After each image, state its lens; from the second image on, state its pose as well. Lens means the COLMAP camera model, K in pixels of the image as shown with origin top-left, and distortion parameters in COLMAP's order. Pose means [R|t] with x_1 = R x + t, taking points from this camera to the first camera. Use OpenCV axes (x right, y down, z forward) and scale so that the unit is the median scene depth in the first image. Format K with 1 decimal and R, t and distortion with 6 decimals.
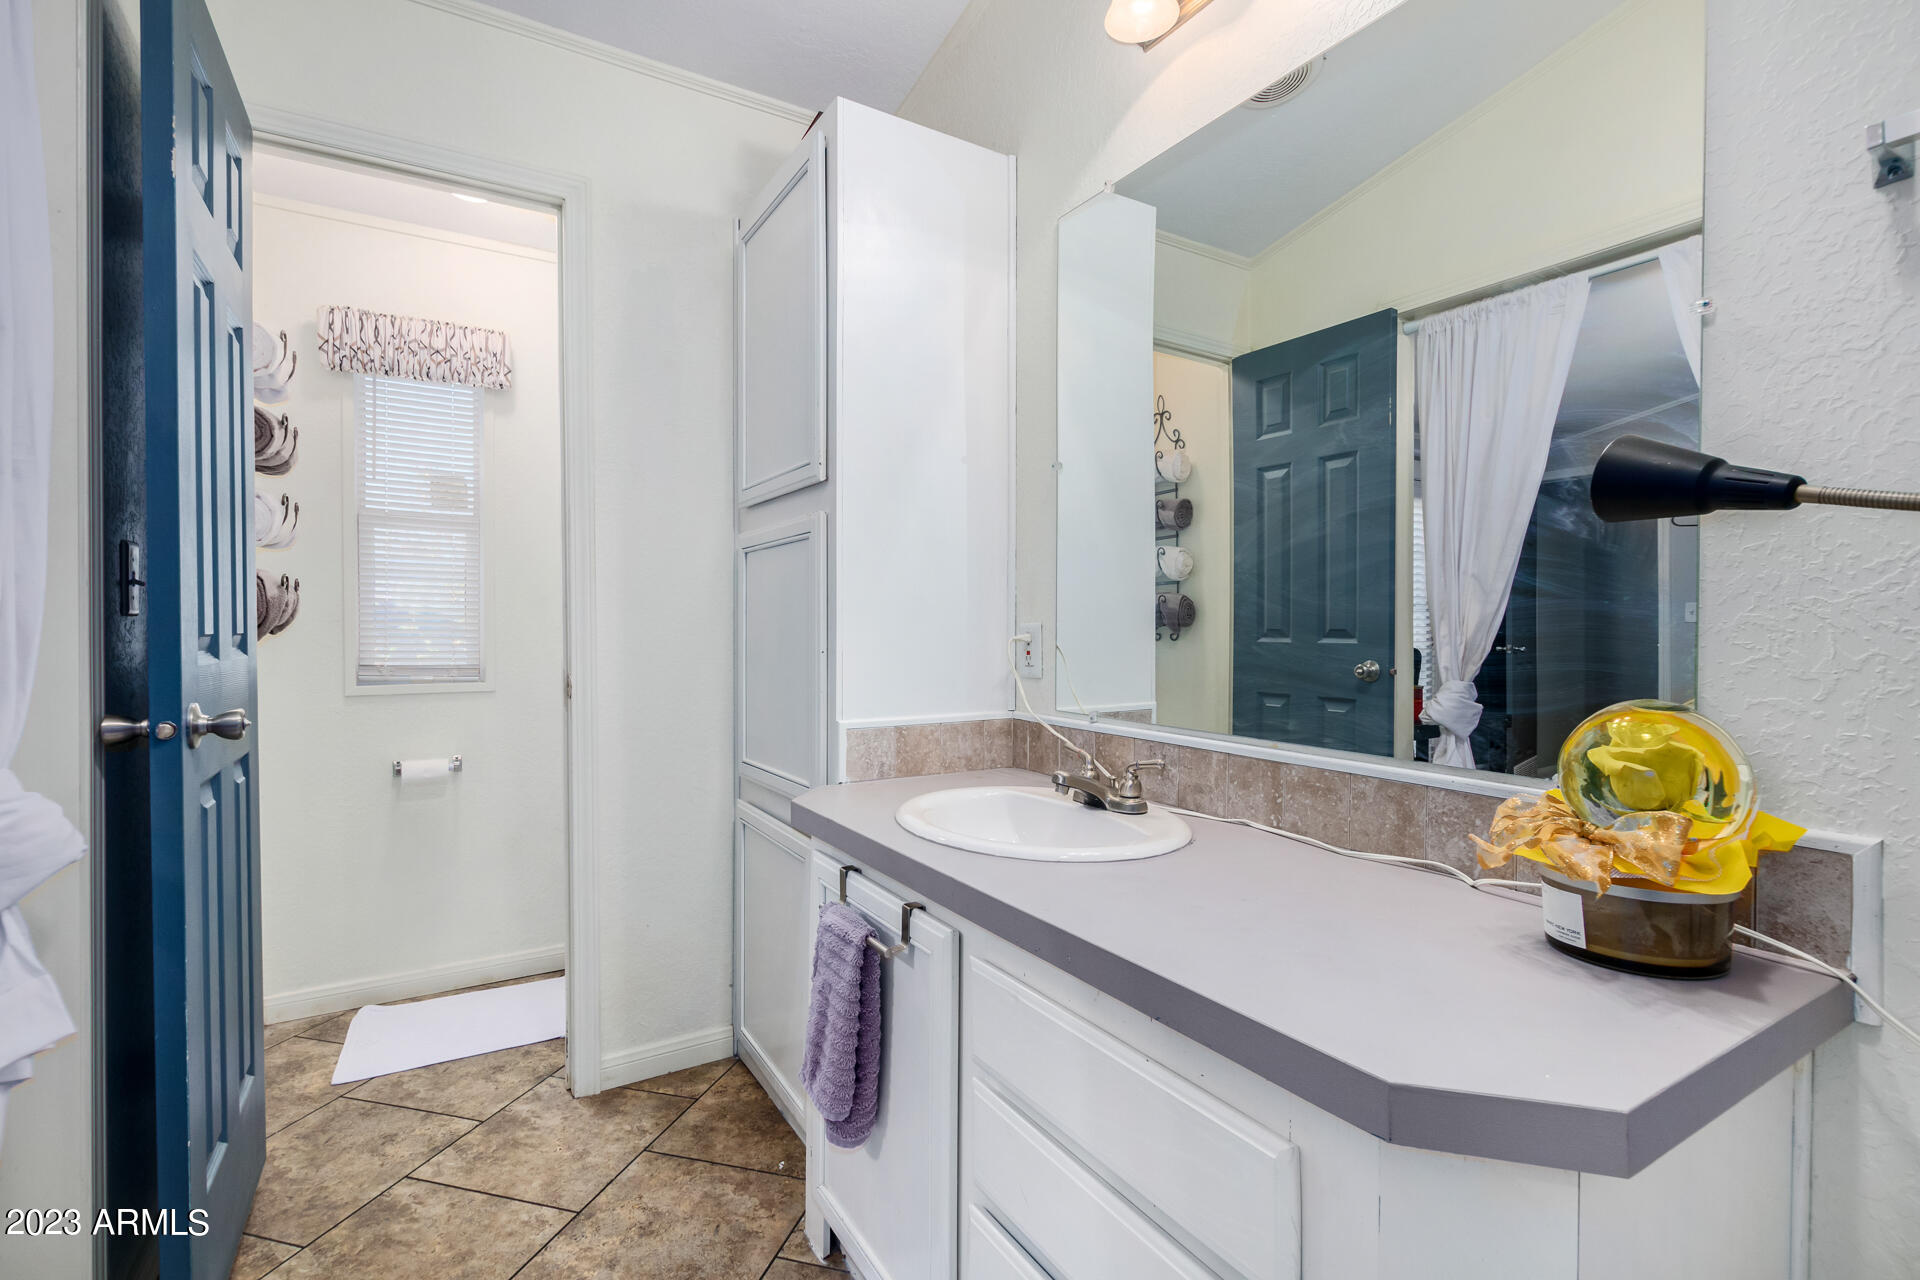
lens RADIAL K [[878.4, 0, 951.1], [0, 878.4, 635.1], [0, 0, 1]] dist [0.004137, -0.000790]
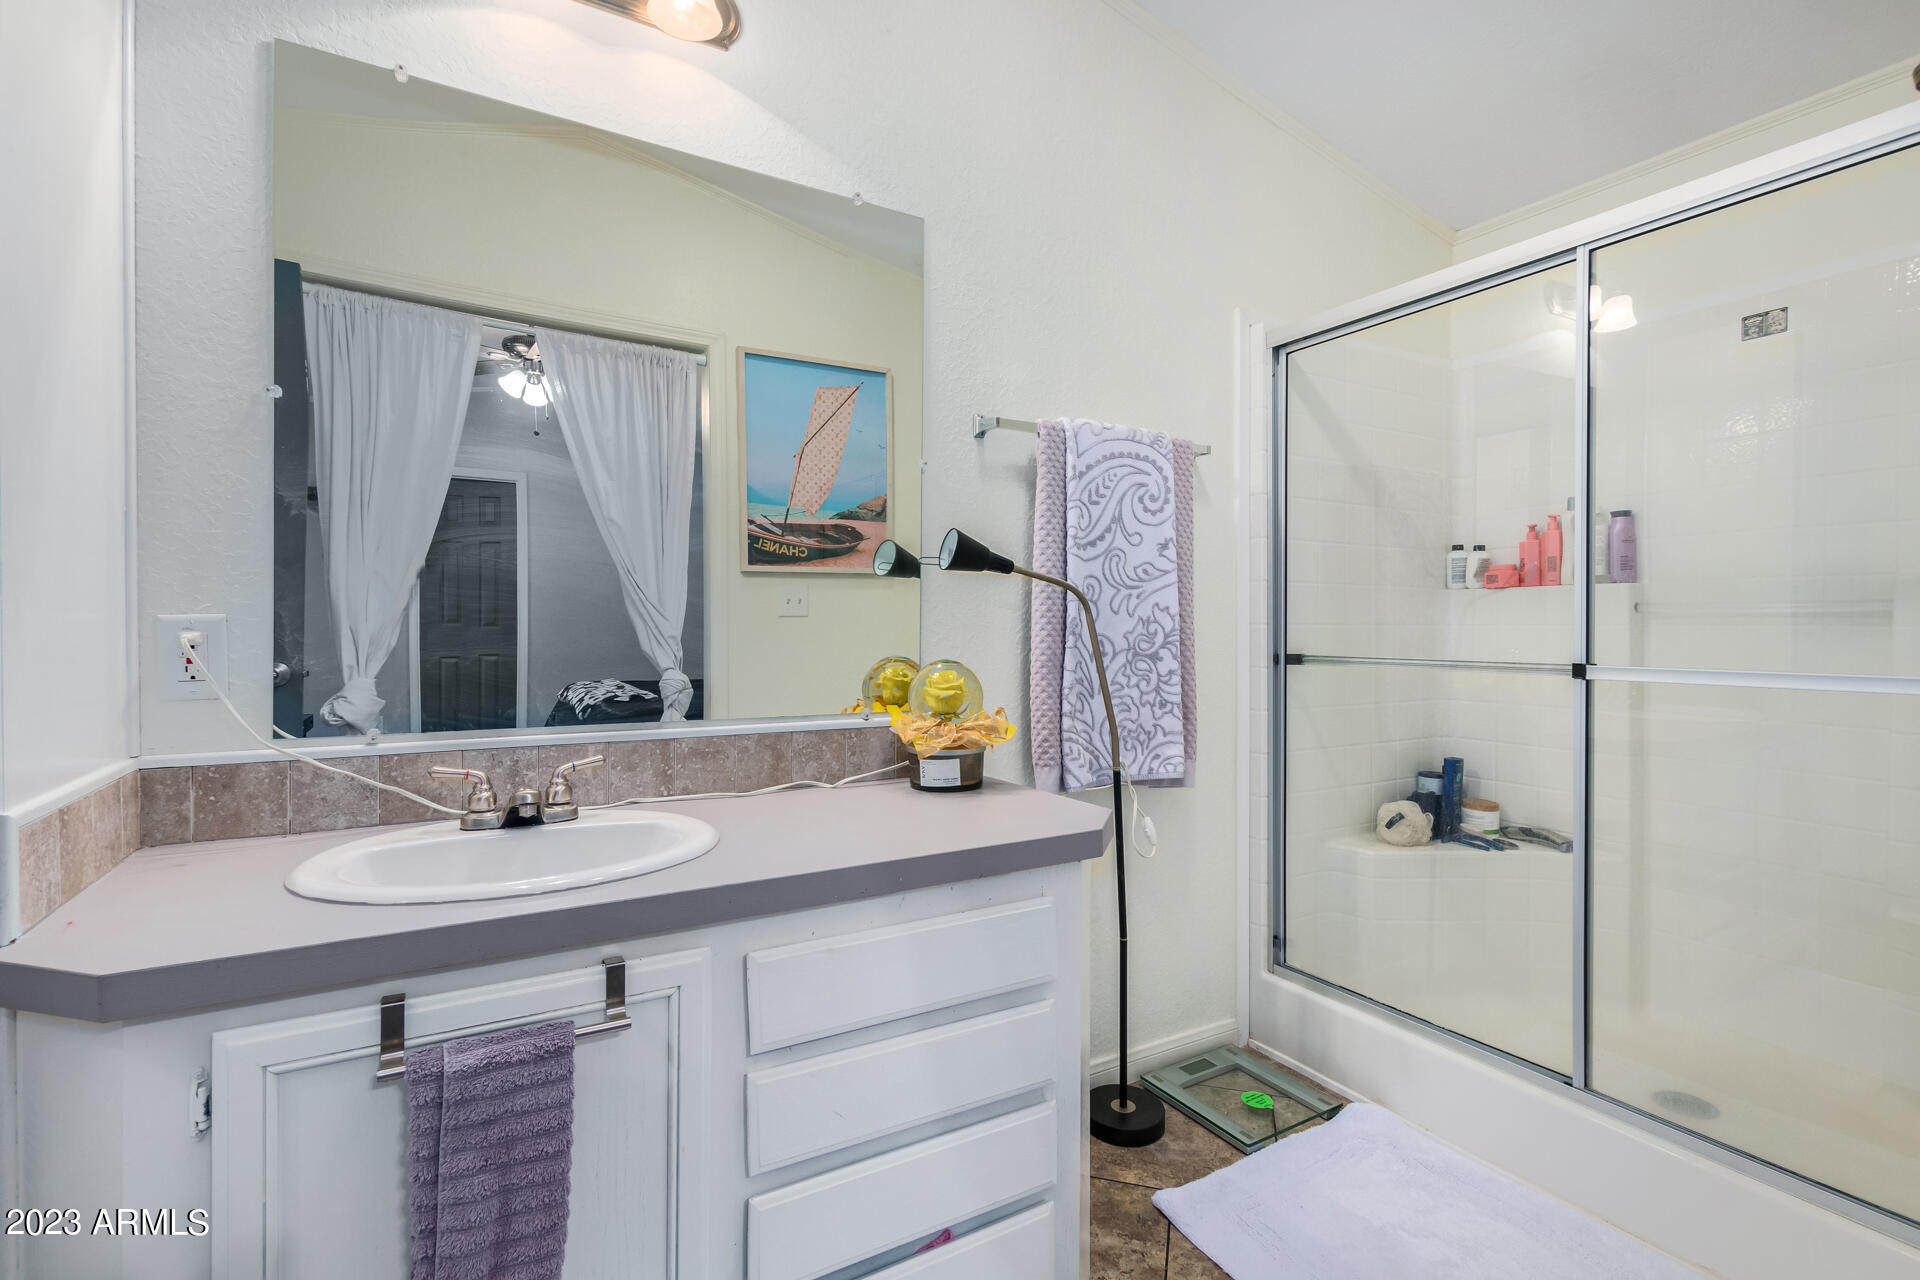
lens RADIAL K [[872.6, 0, 955.4], [0, 872.6, 637.0], [0, 0, 1]] dist [0.004641, -0.000814]
pose [[0.010879, -0.011761, 0.999872, -0.756431], [0.007355, 0.999905, 0.011681, -0.000212], [-0.999914, 0.007227, 0.010965, 0.600850]]
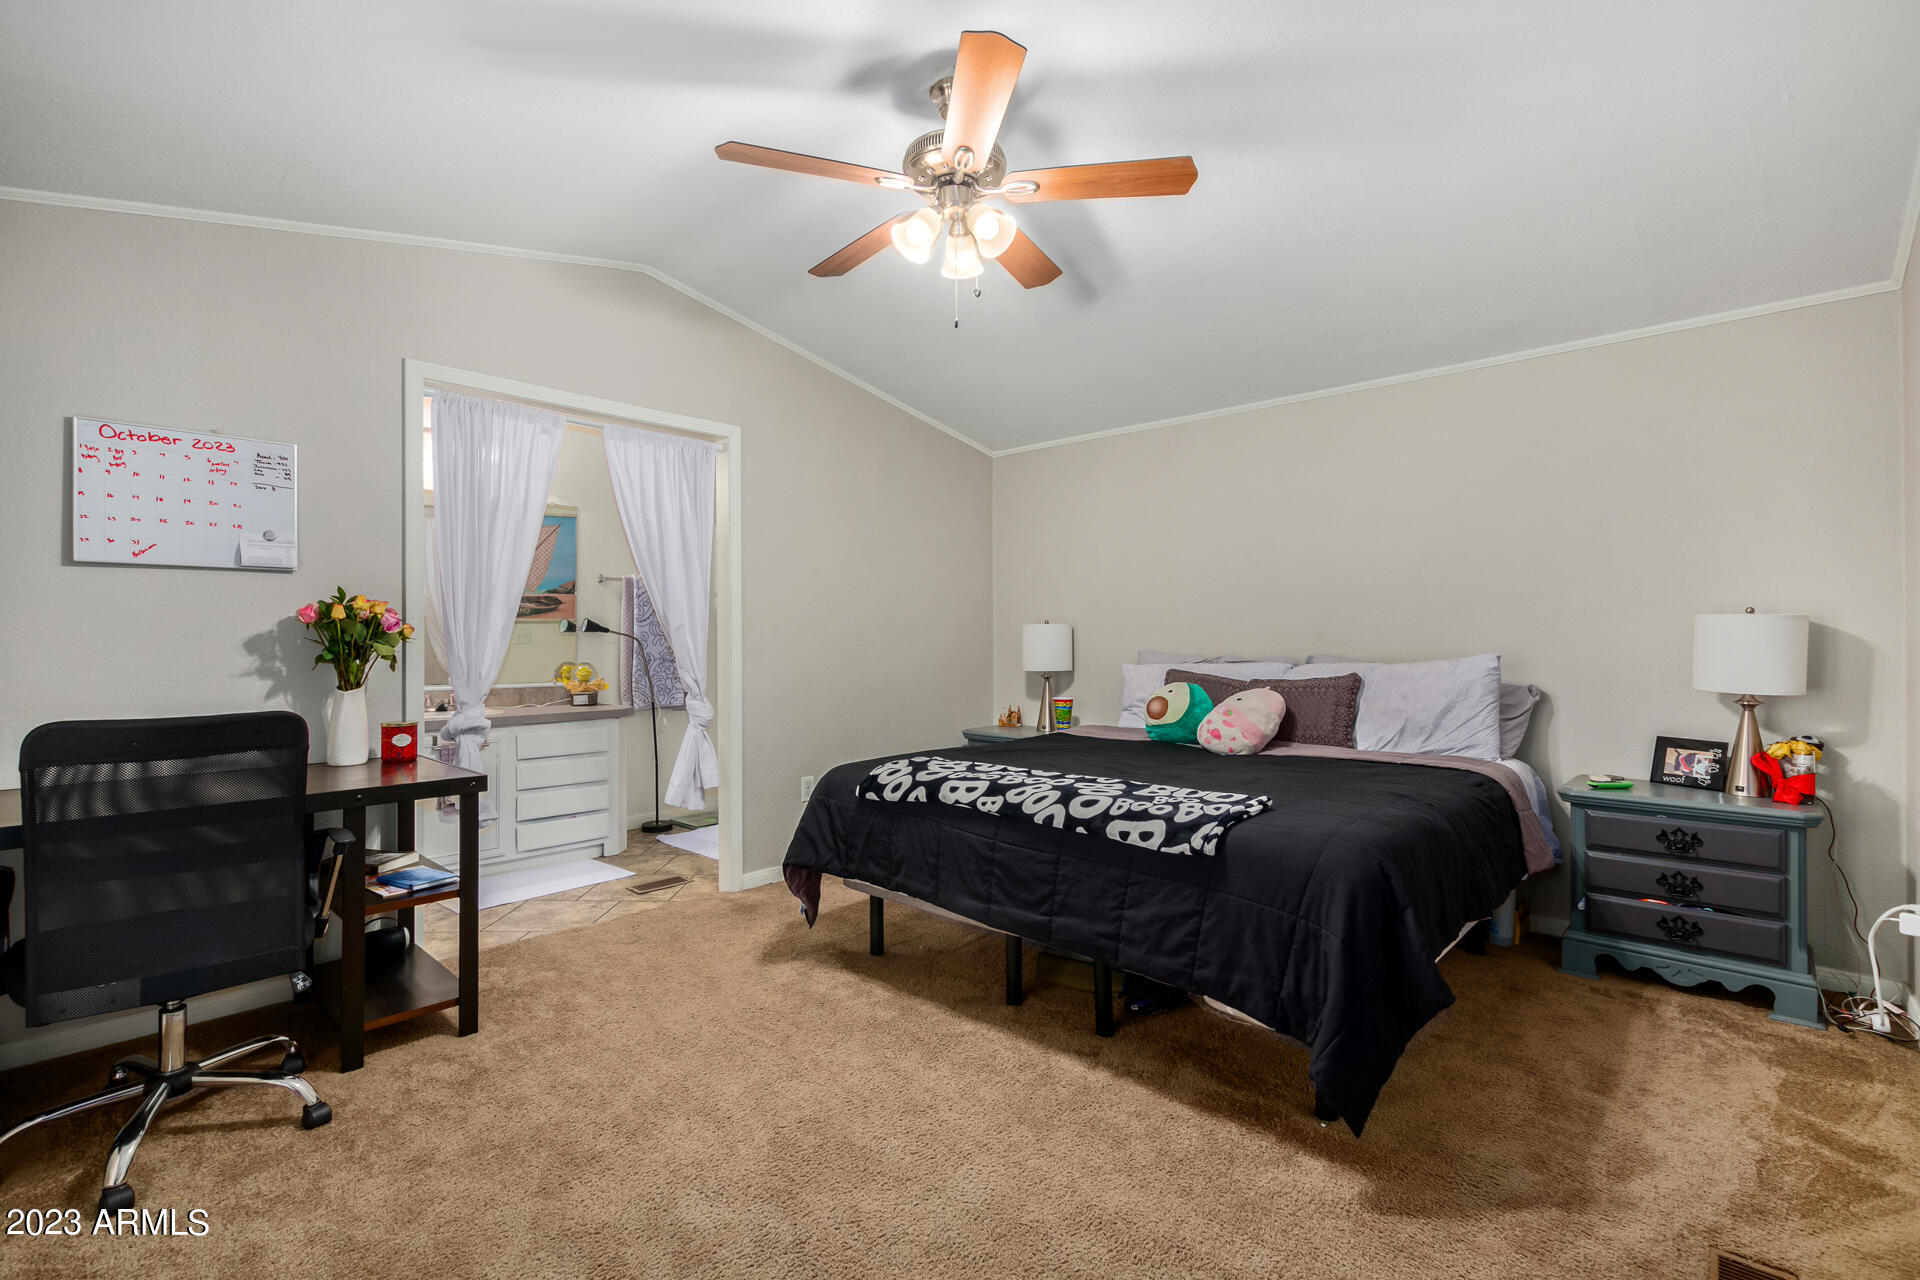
lens RADIAL K [[878.4, 0, 951.1], [0, 878.4, 635.1], [0, 0, 1]] dist [0.004137, -0.000790]
pose [[-0.270297, 0.004877, 0.962765, -3.597686], [0.012504, 0.999921, -0.001554, -0.044736], [-0.962696, 0.011618, -0.270337, 0.120703]]
